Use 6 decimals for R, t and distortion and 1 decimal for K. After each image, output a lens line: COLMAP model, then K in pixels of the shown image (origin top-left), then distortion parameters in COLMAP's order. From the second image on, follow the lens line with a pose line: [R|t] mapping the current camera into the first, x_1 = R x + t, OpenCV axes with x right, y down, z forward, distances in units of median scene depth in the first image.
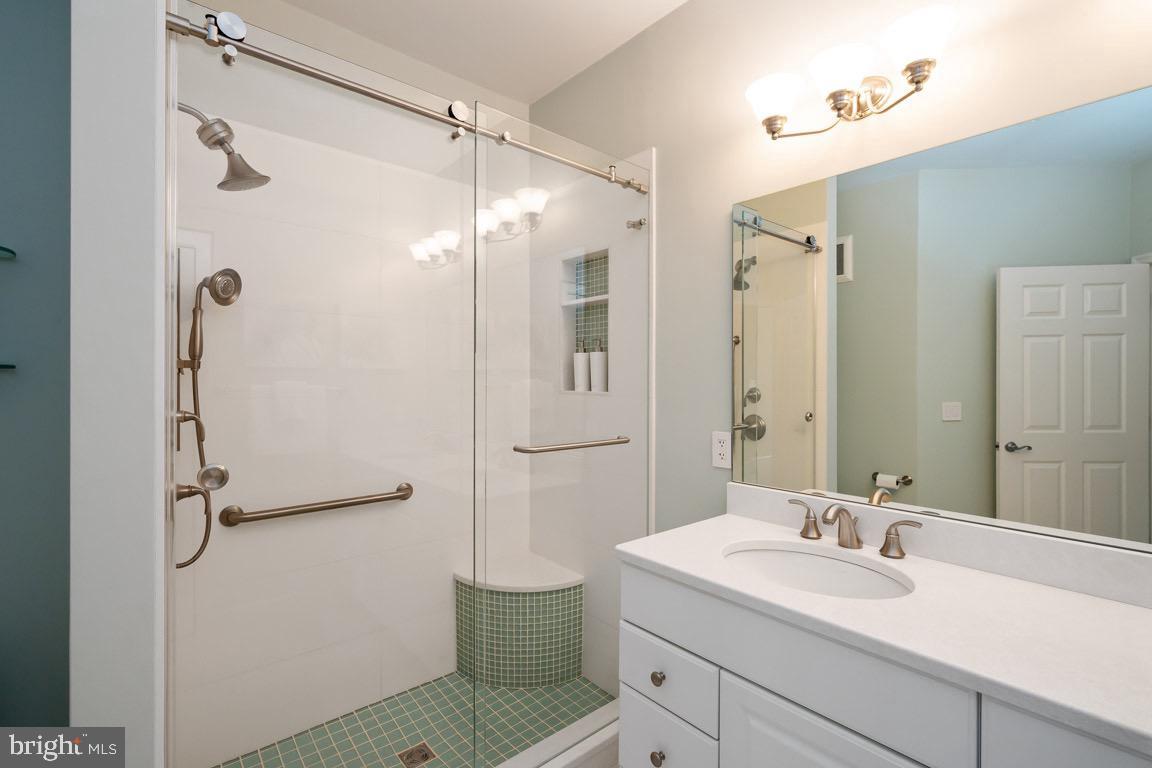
lens RADIAL K [[528.7, 0, 574.2], [0, 528.7, 383.1], [0, 0, 1]] dist [0.001377, -0.000803]
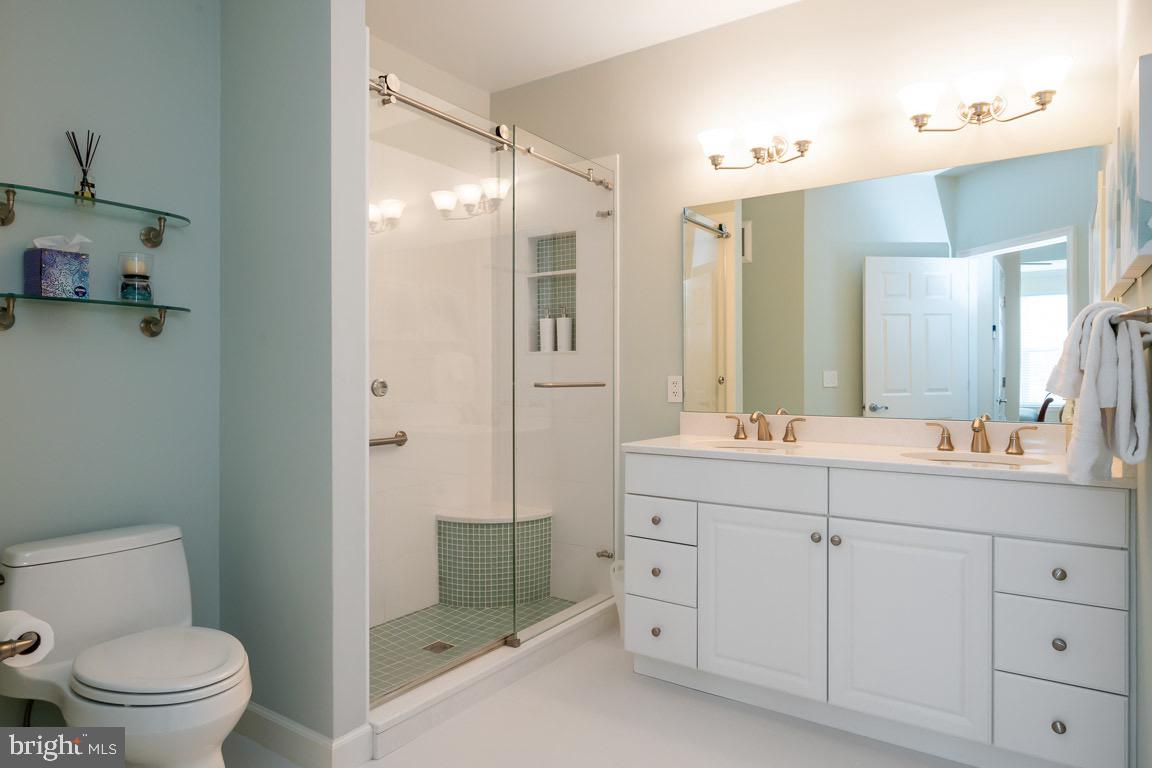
lens RADIAL K [[716.8, 0, 576.3], [0, 716.8, 381.5], [0, 0, 1]] dist [-0.002868, -0.000116]
pose [[0.964987, -0.004957, 0.262250, -0.359621], [0.005020, 0.999987, 0.000430, 0.086075], [-0.262249, 0.000901, 0.965000, -0.563650]]
